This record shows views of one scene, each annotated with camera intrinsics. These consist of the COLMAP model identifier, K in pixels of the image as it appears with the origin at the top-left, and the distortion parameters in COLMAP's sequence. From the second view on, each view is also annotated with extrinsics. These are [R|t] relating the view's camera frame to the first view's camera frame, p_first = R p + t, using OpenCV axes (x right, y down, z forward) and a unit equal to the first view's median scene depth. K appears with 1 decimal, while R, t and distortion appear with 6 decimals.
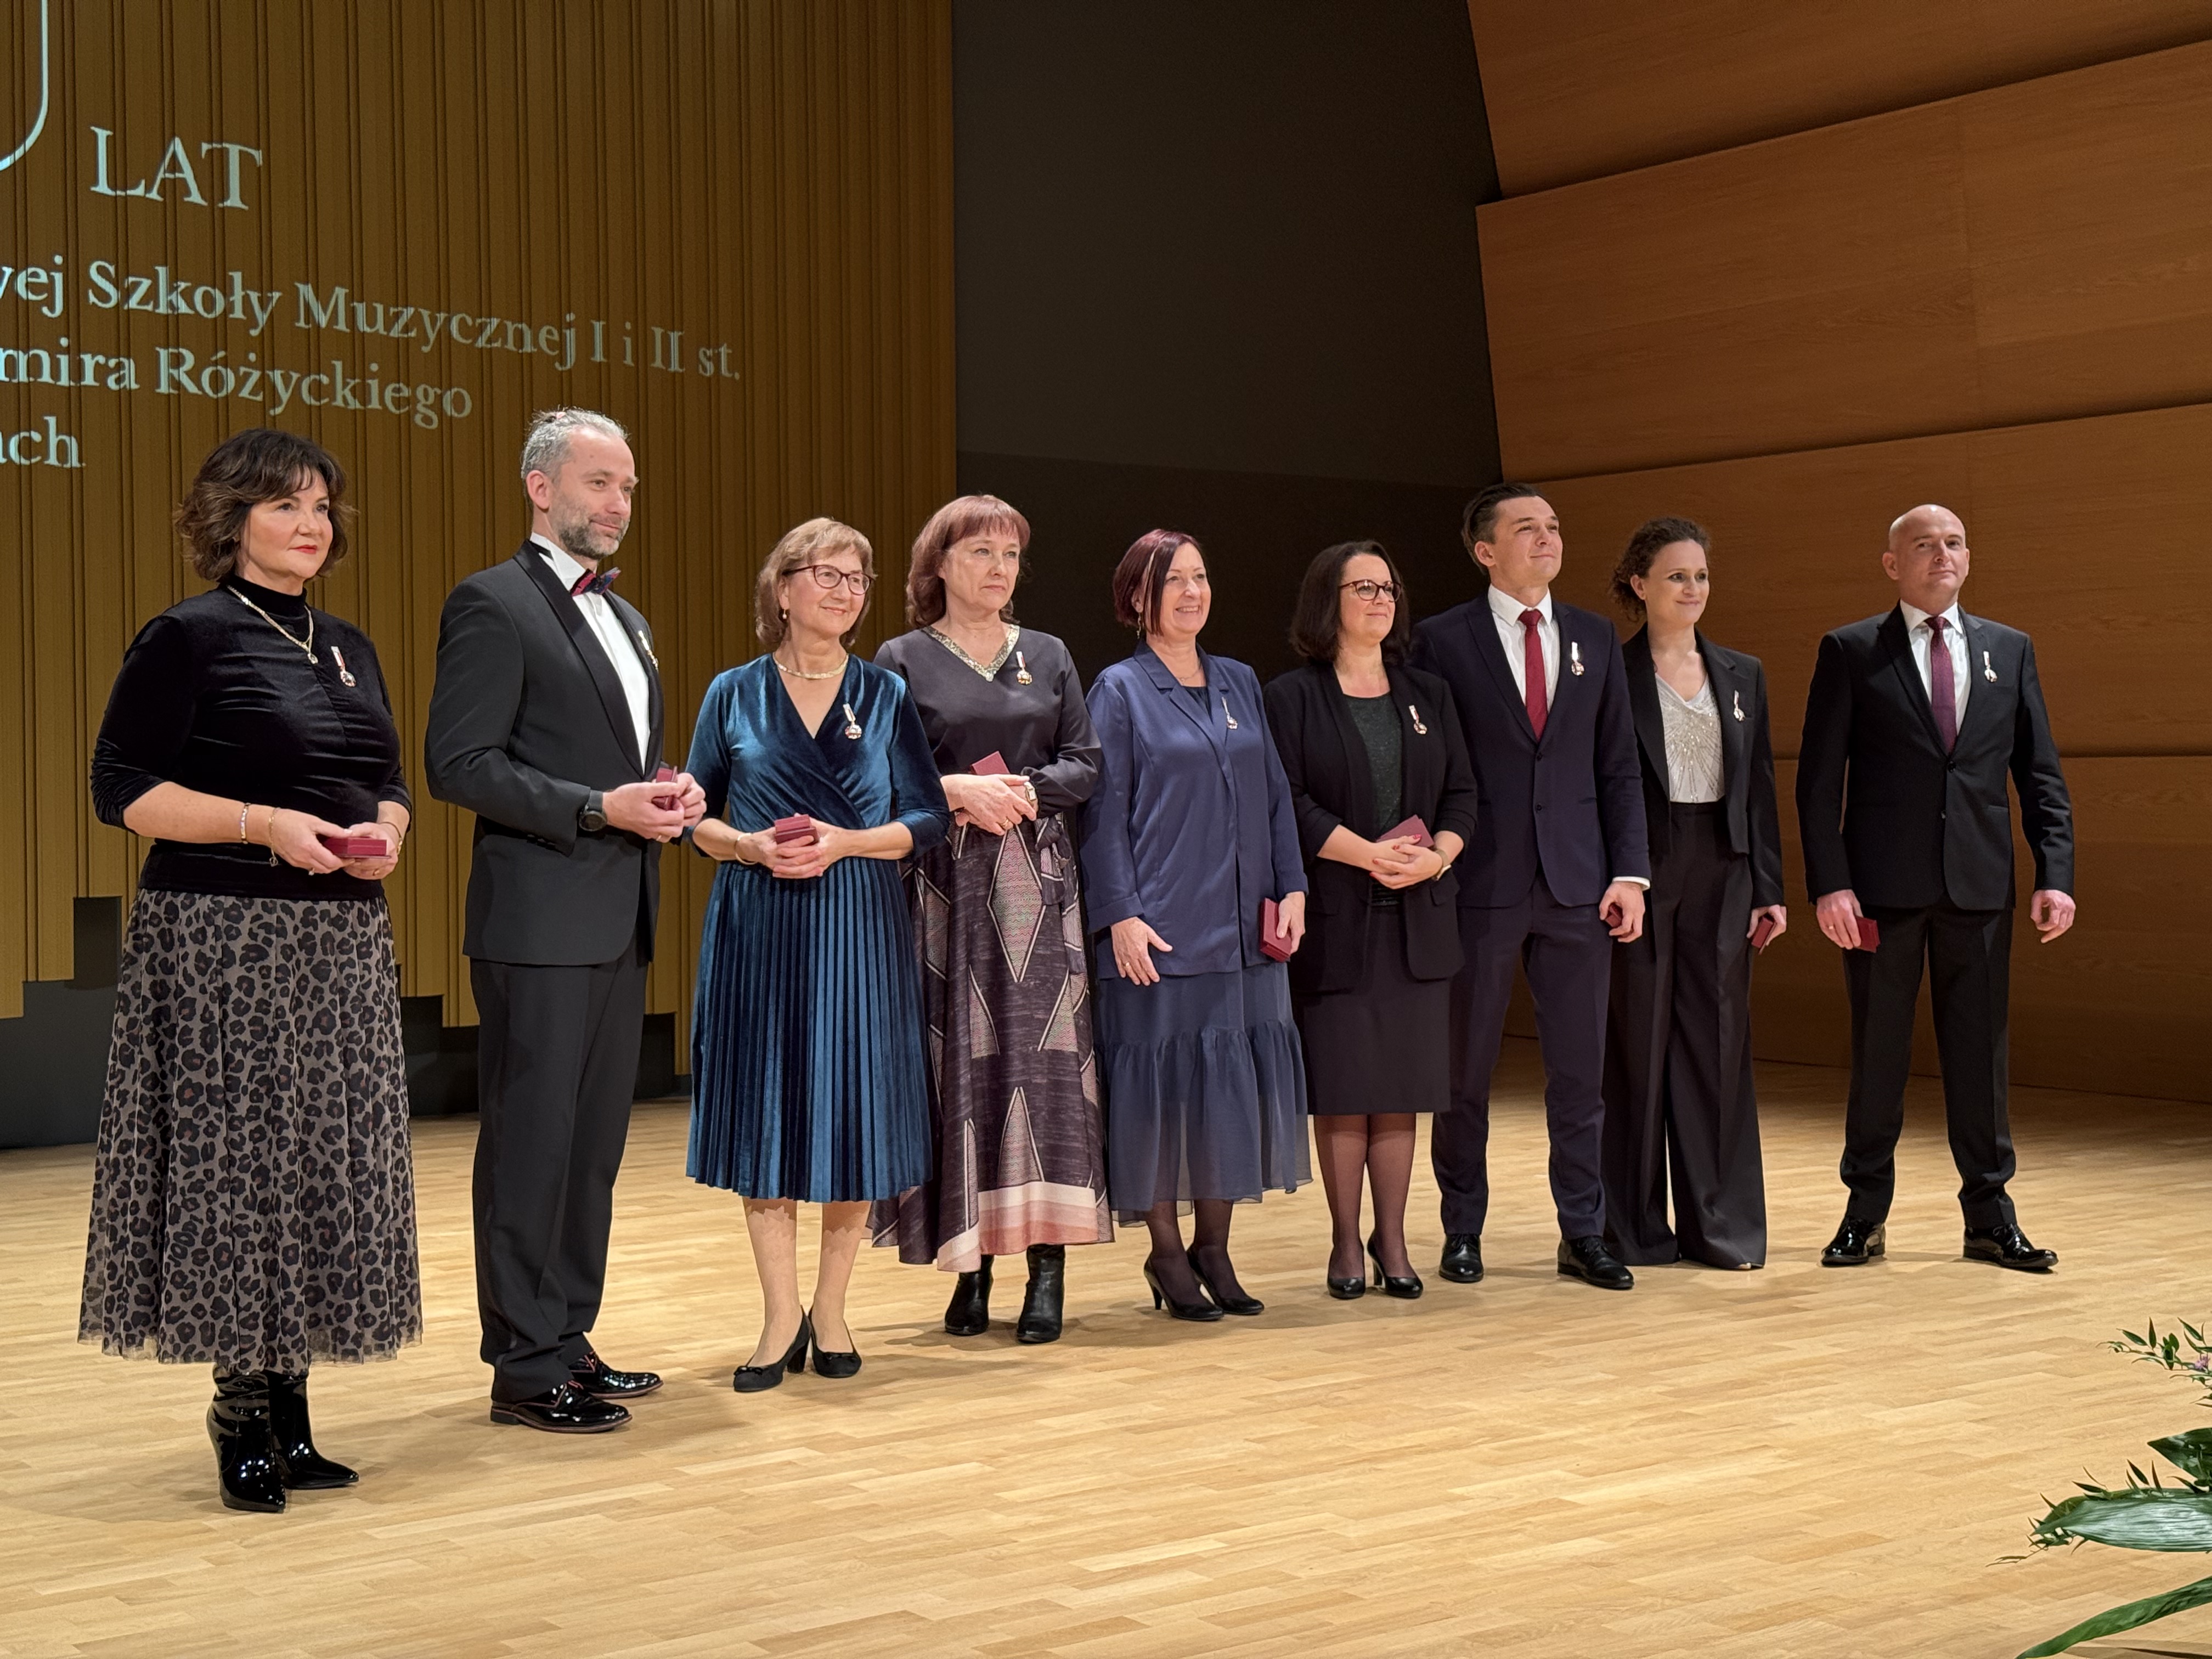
lens RADIAL K [[3025.2, 0, 1106.0], [0, 3025.2, 829.5], [0, 0, 1]] dist [0.125422, -0.080182]
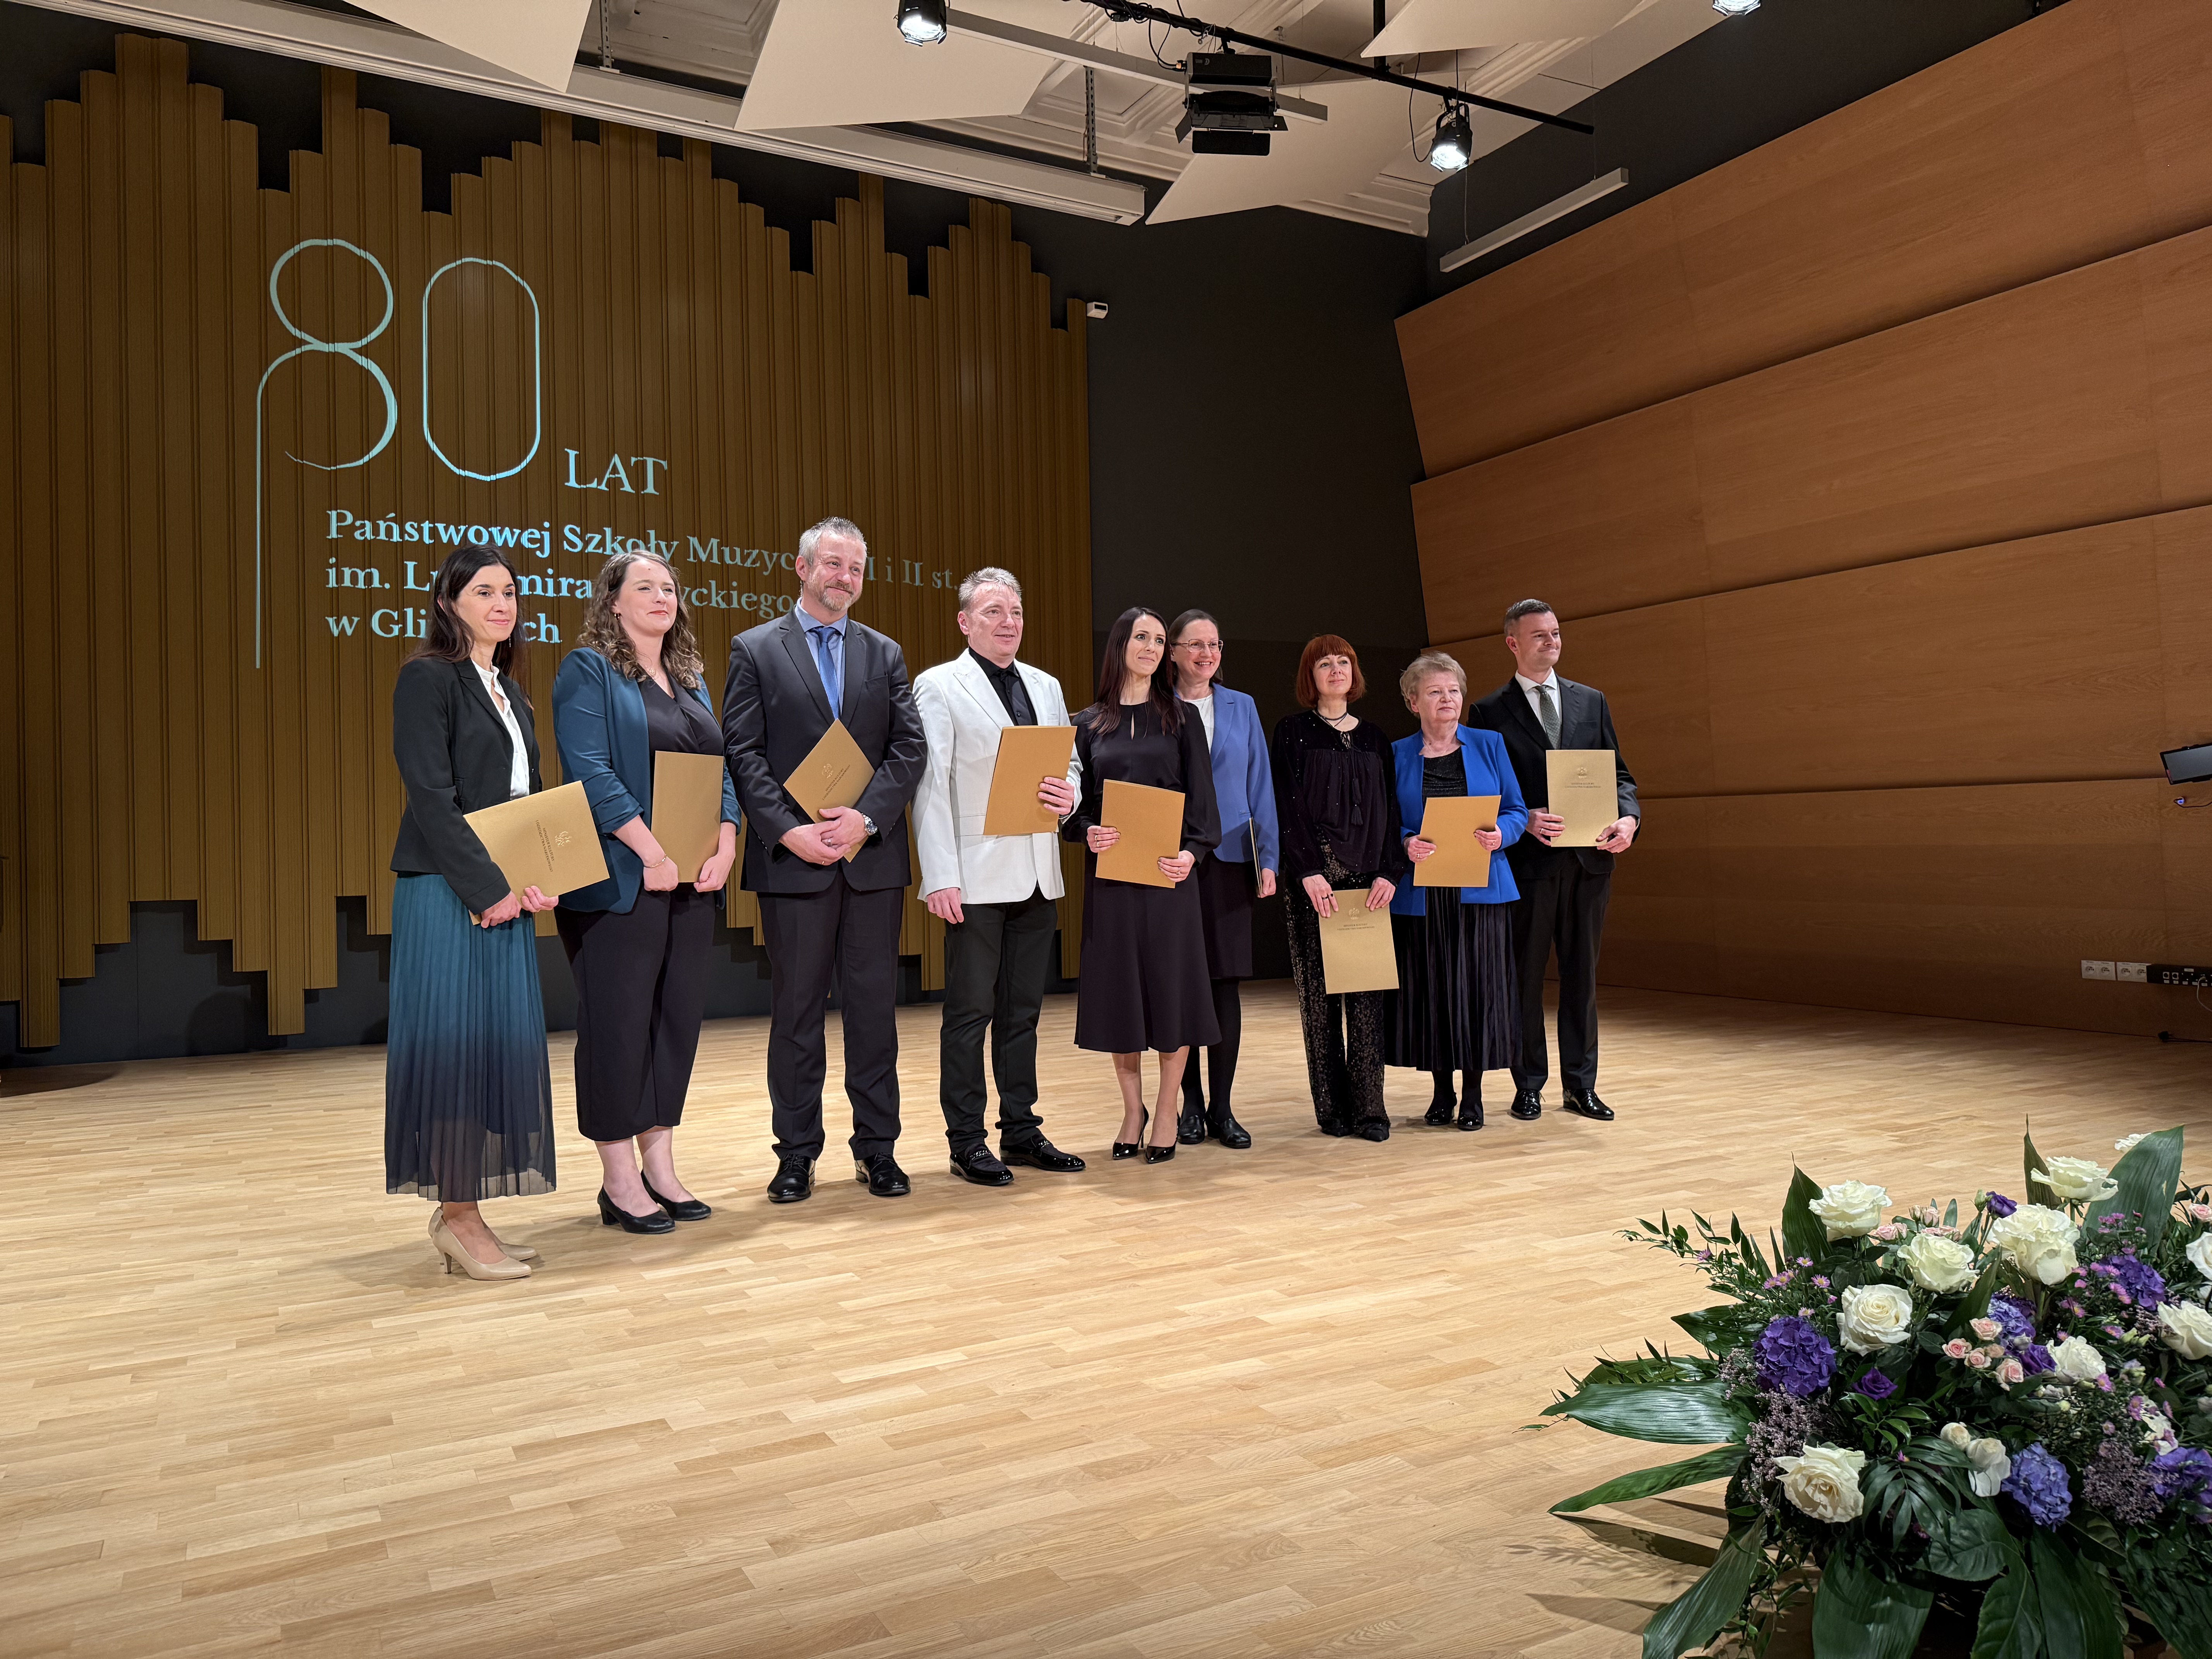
lens RADIAL K [[1619.3, 0, 1043.9], [0, 1619.3, 830.3], [0, 0, 1]] dist [0.140546, -0.257239]
pose [[0.991787, -0.012521, -0.127289, 0.123778], [0.010174, 0.999766, -0.019067, 0.020669], [0.127498, 0.017615, 0.991682, 0.243096]]
